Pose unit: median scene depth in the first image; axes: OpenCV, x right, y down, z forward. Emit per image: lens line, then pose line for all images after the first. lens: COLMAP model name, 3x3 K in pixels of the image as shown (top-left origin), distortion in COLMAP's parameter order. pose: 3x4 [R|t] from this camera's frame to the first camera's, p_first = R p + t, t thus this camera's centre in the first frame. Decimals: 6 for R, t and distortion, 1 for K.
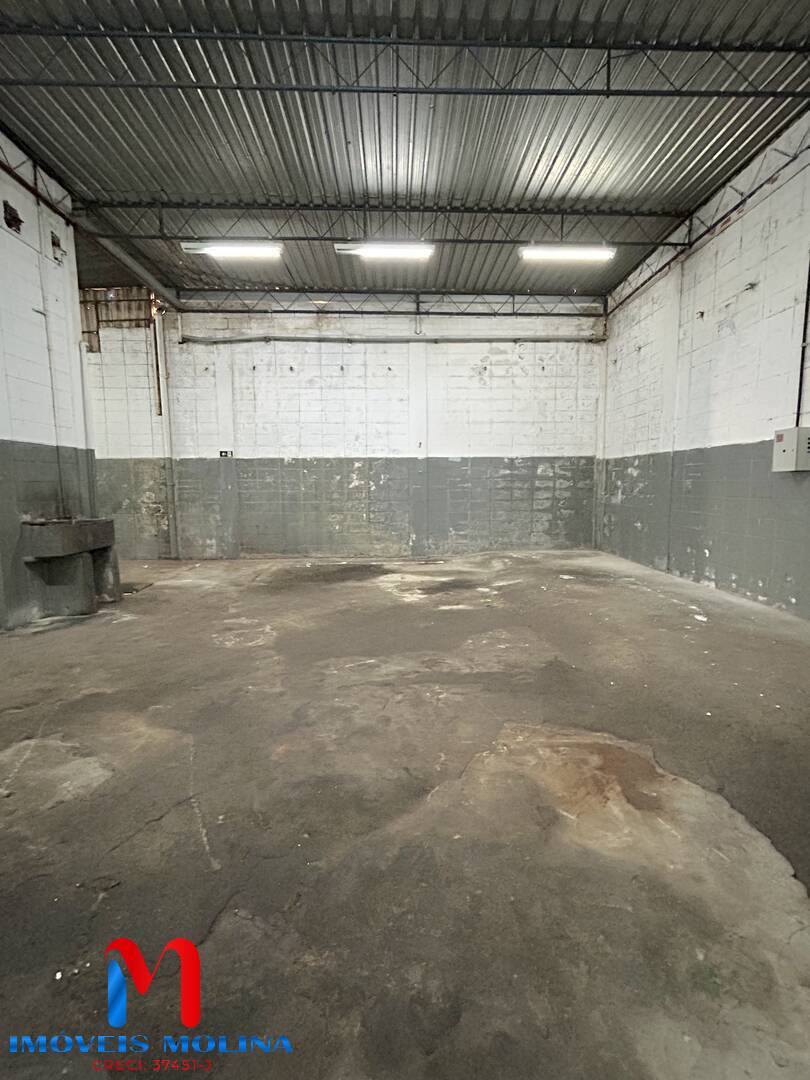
lens RADIAL K [[475.9, 0, 407.9], [0, 475.9, 535.7], [0, 0, 1]] dist [0.002308, 0.000201]
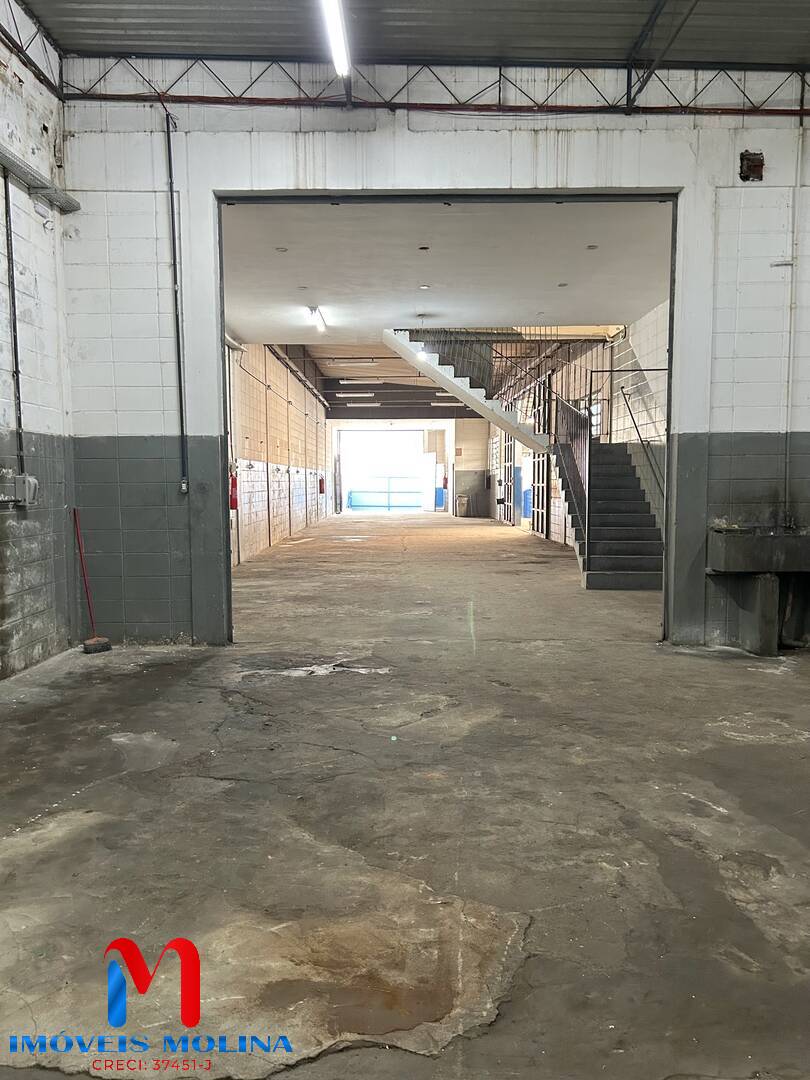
lens RADIAL K [[803.4, 0, 406.6], [0, 803.4, 543.3], [0, 0, 1]] dist [0.047748, -0.050862]
pose [[-0.019668, 0.083895, -0.996281, 1.033543], [-0.107687, 0.990499, 0.085534, -0.102806], [0.993990, 0.108969, -0.010446, 0.754435]]
